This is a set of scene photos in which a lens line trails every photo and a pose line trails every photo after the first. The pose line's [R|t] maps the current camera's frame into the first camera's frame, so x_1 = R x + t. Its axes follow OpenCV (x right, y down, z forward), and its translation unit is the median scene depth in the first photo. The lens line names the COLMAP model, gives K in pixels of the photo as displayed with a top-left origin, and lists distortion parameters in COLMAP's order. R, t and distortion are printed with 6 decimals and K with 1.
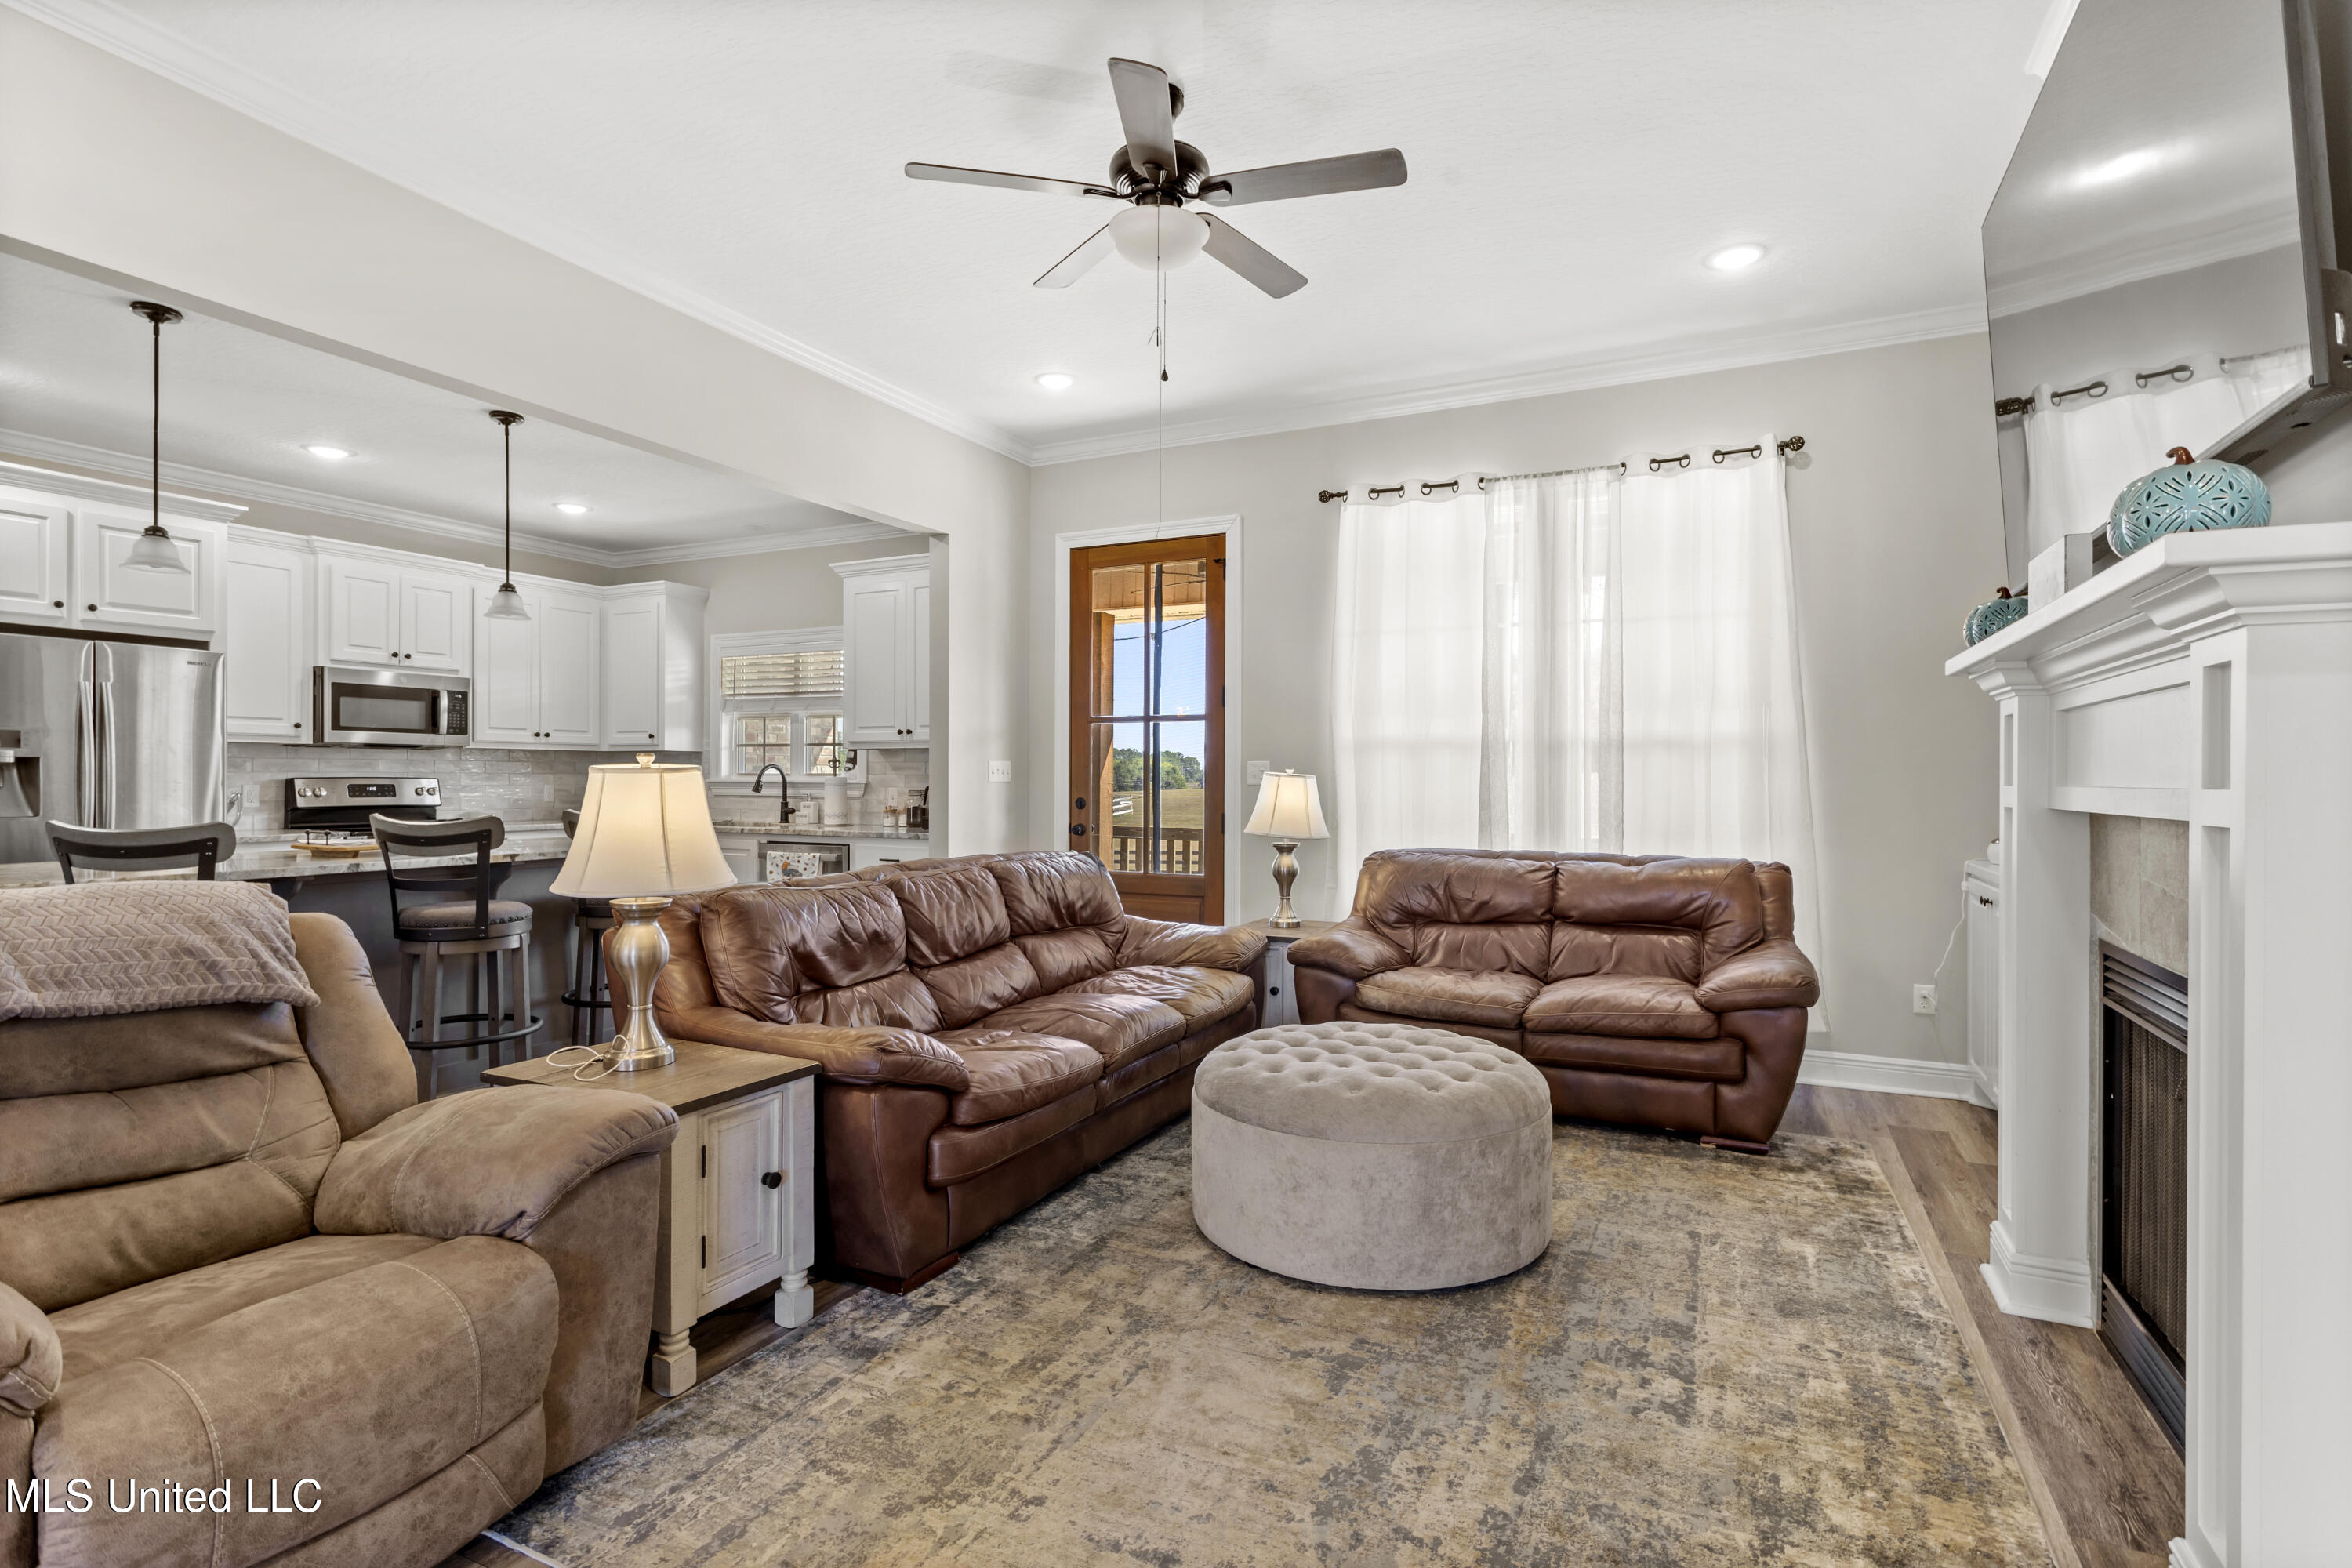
lens RADIAL K [[1125.5, 0, 1173.1], [0, 1125.5, 781.0], [0, 0, 1]] dist [-0.001644, 0.001165]
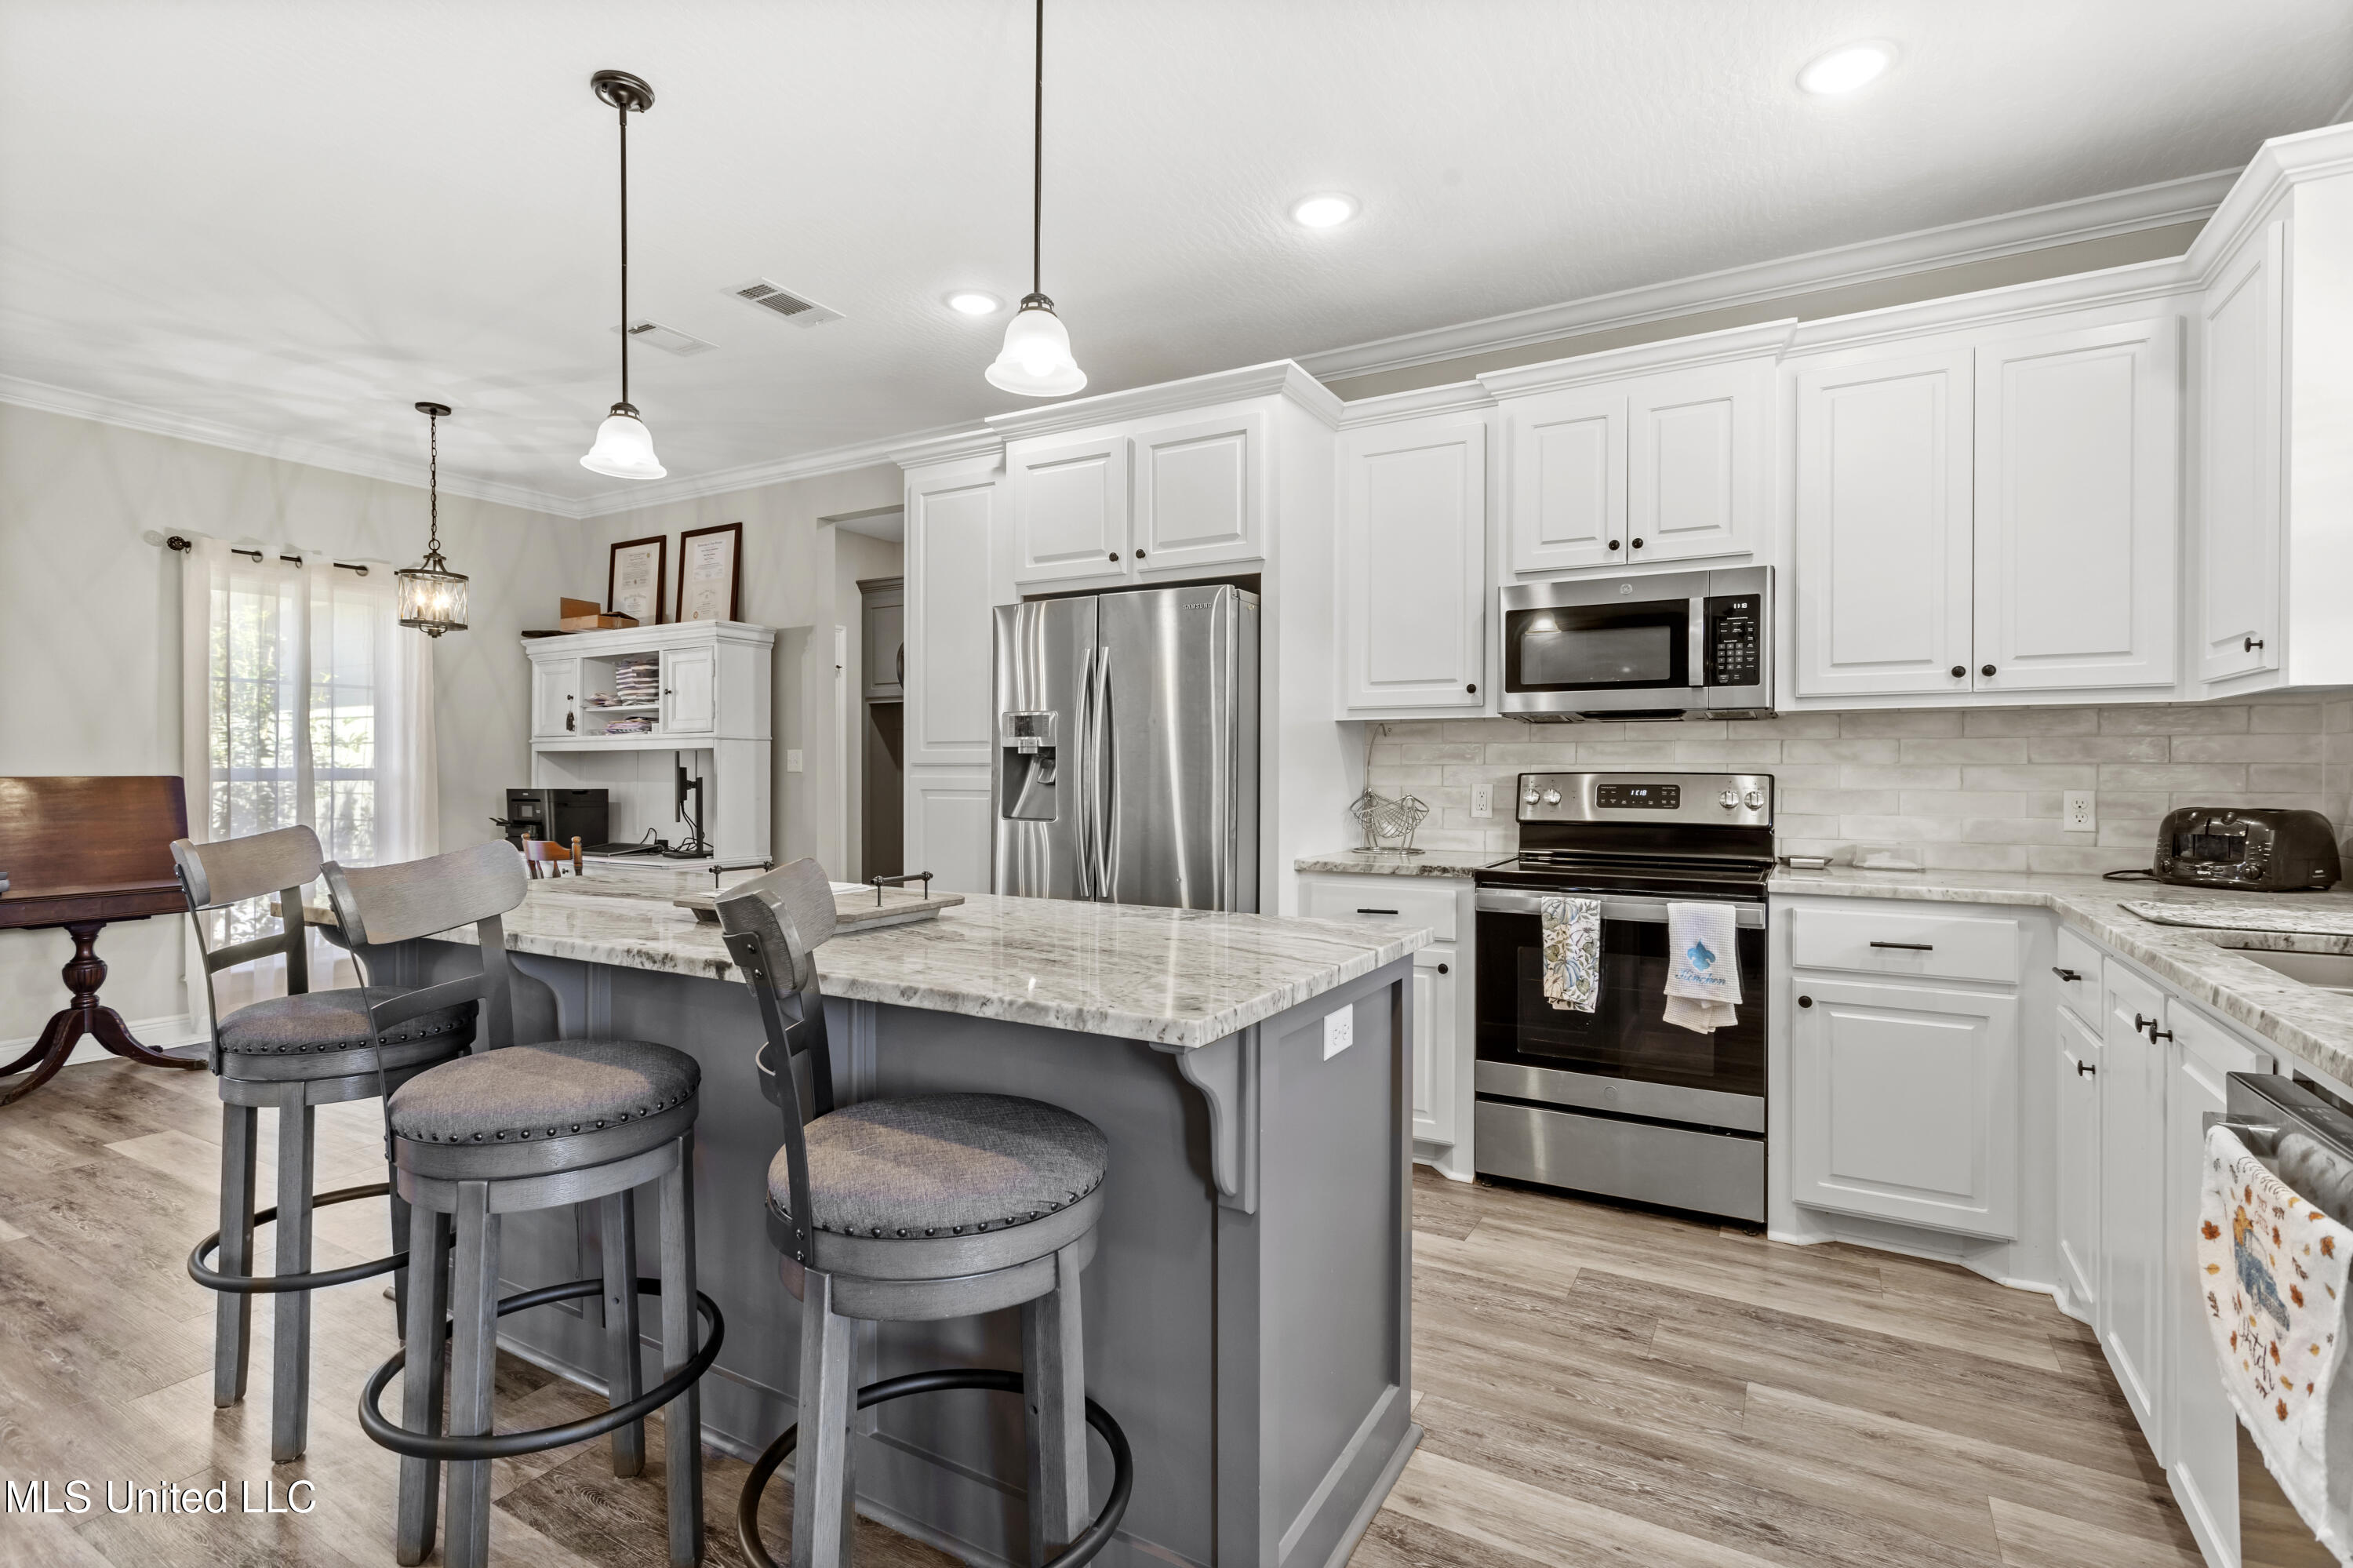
lens RADIAL K [[1126.1, 0, 1185.8], [0, 1126.1, 784.0], [0, 0, 1]] dist [-0.001644, 0.001165]
pose [[-0.058138, 0.007235, -0.998282, -0.147628], [-0.006555, 0.999949, 0.007629, -0.000491], [0.998287, 0.006988, -0.058087, 0.878880]]
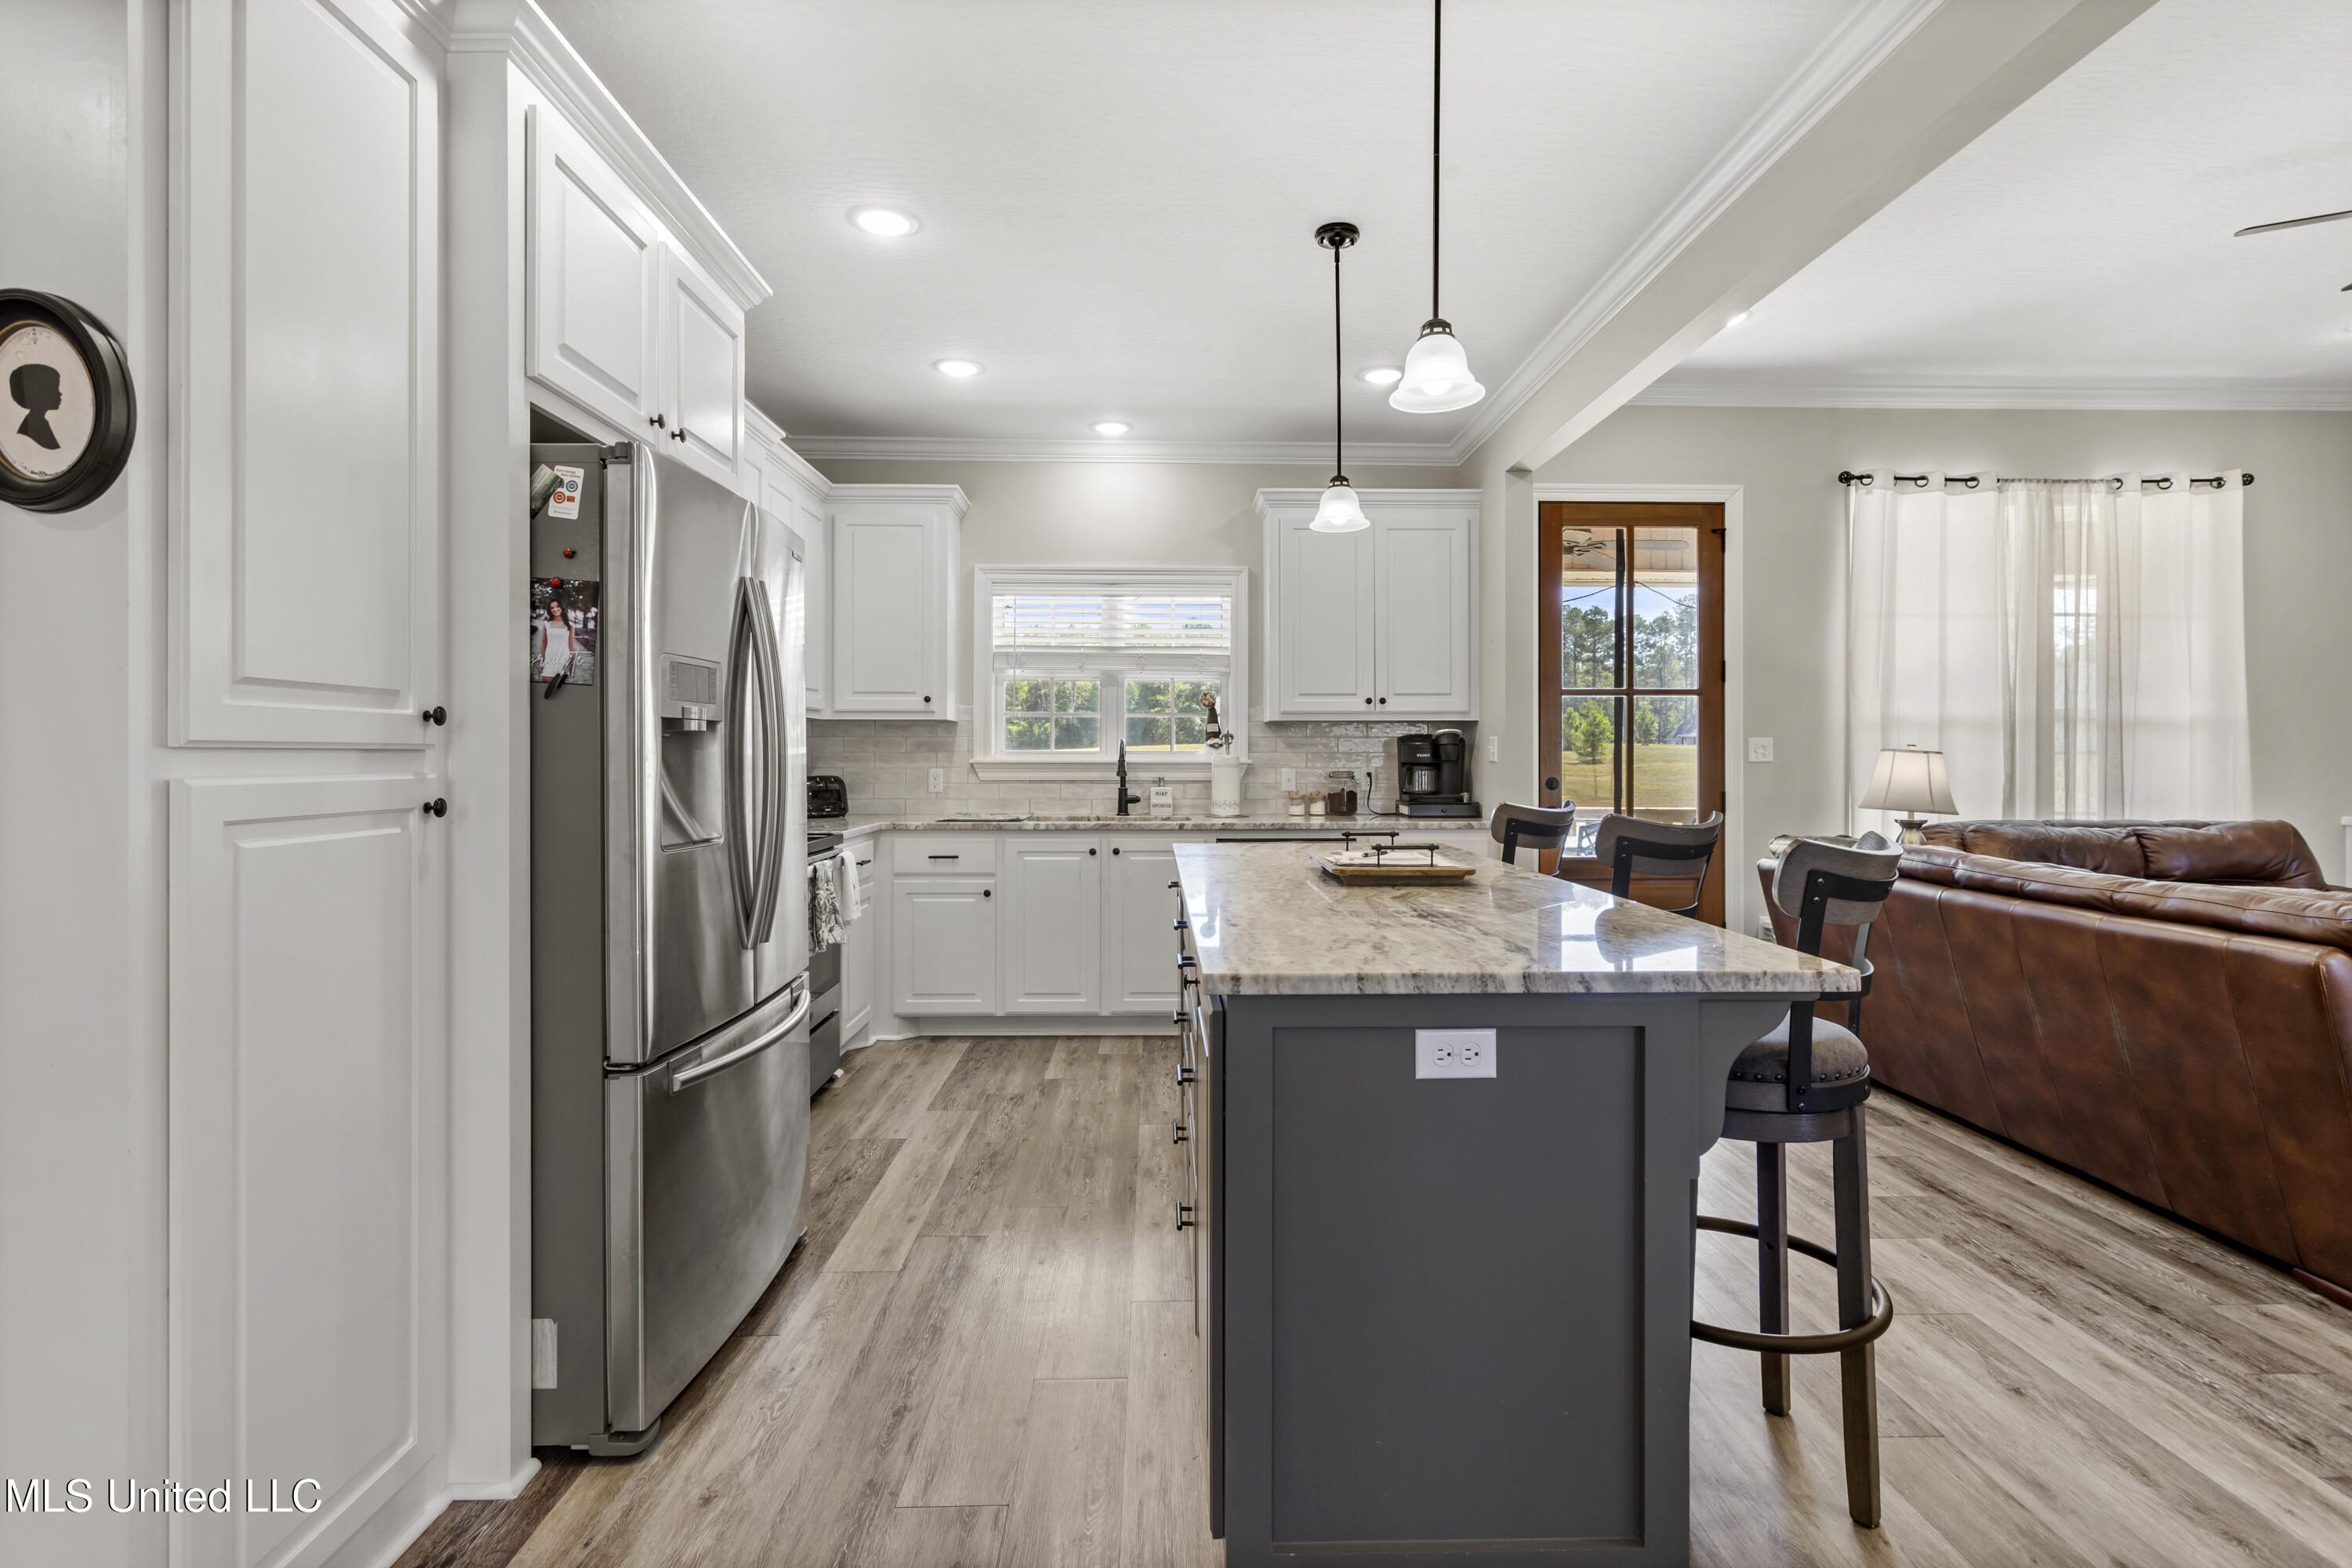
lens RADIAL K [[1125.5, 0, 1184.7], [0, 1125.5, 749.1], [0, 0, 1]] dist [-0.001644, 0.001165]
pose [[0.884098, 0.000503, 0.467301, -0.804034], [0.005240, 0.999926, -0.010991, 0.000174], [-0.467272, 0.012166, 0.884030, 0.358357]]
